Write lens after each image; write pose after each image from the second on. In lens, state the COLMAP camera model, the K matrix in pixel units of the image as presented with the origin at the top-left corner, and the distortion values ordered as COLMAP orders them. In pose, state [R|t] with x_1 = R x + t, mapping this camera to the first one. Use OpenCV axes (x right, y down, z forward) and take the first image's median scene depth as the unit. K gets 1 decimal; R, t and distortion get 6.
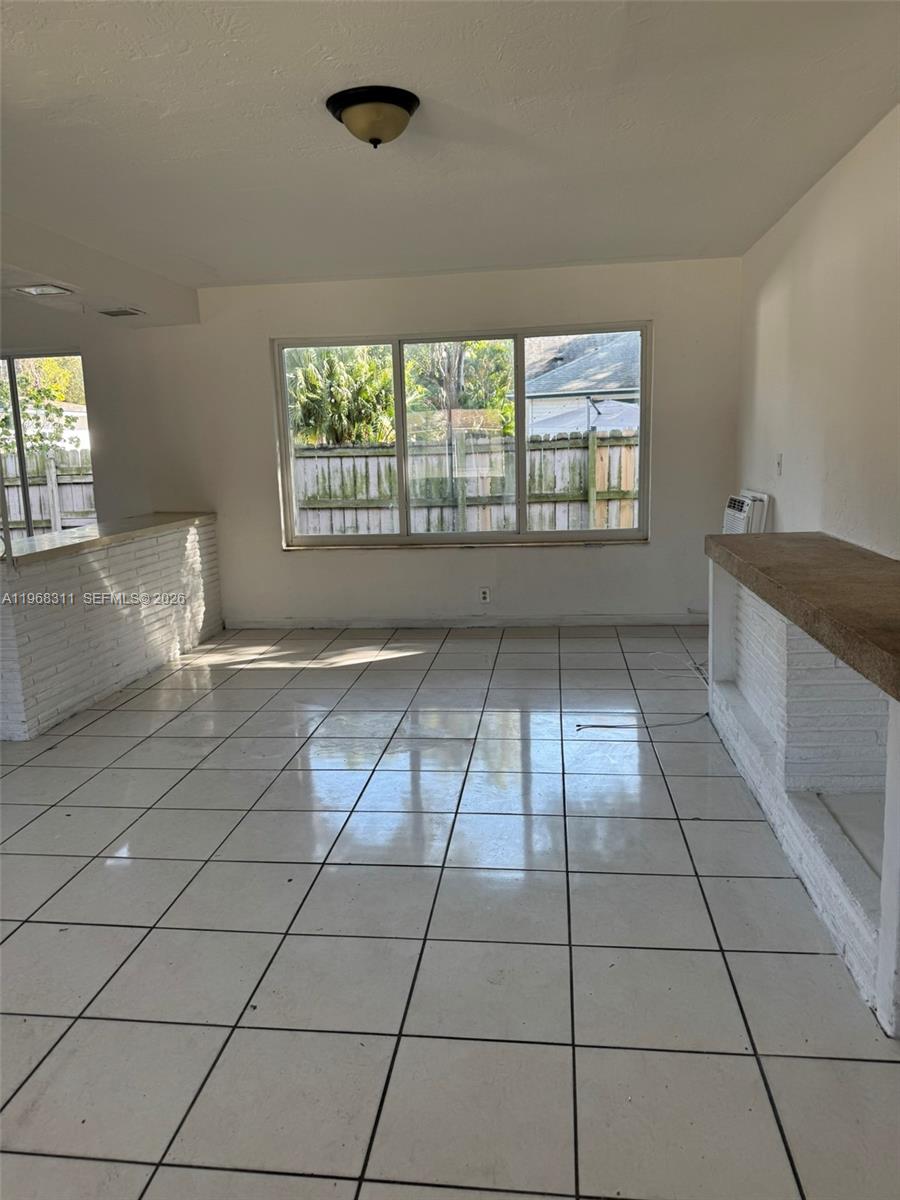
lens RADIAL K [[840.0, 0, 450.0], [0, 840.0, 600.0], [0, 0, 1]] dist [0.072121, -0.006326]
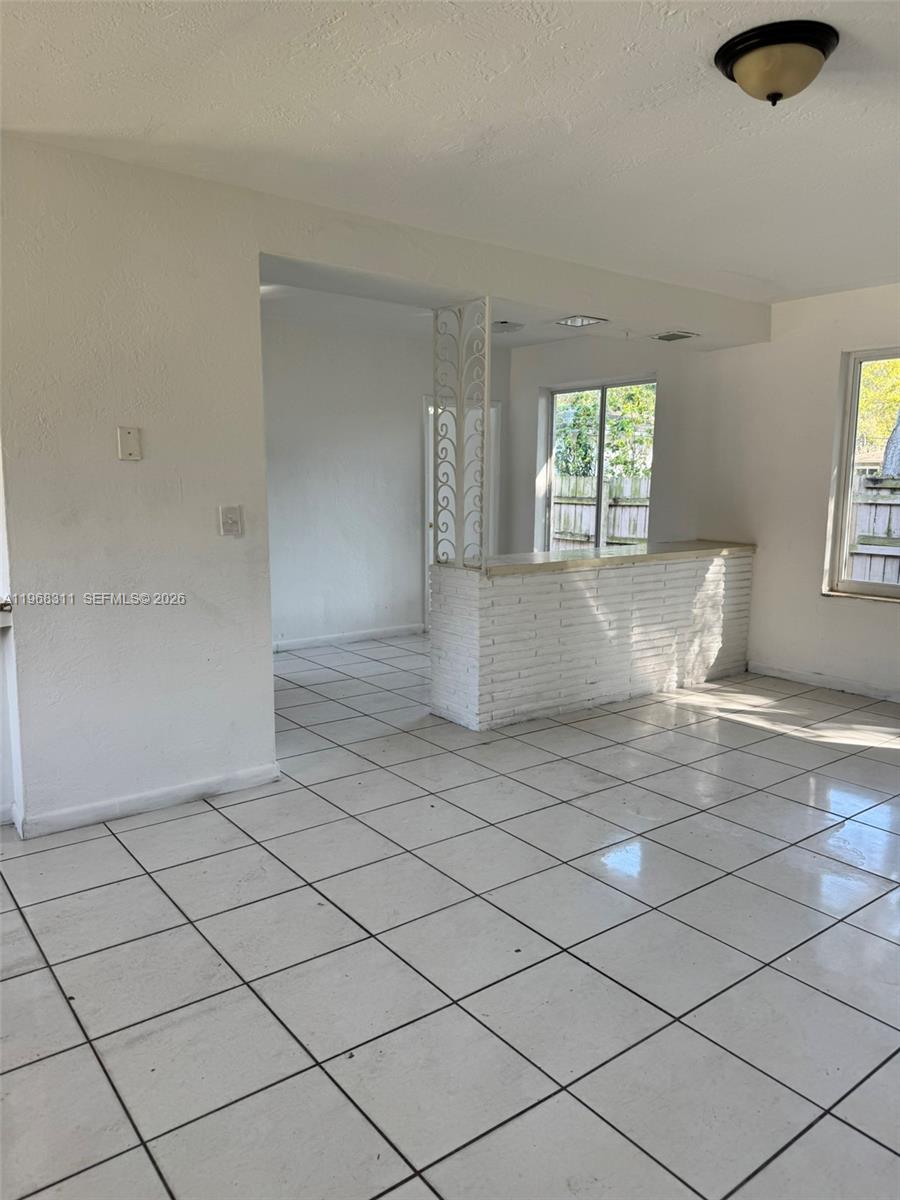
lens RADIAL K [[840.0, 0, 450.0], [0, 840.0, 600.0], [0, 0, 1]] dist [0.072121, -0.006326]
pose [[0.702505, 0.138724, -0.698028, 0.179207], [-0.158582, 0.986671, 0.036488, -0.031456], [0.693786, 0.085062, 0.715140, 0.140853]]
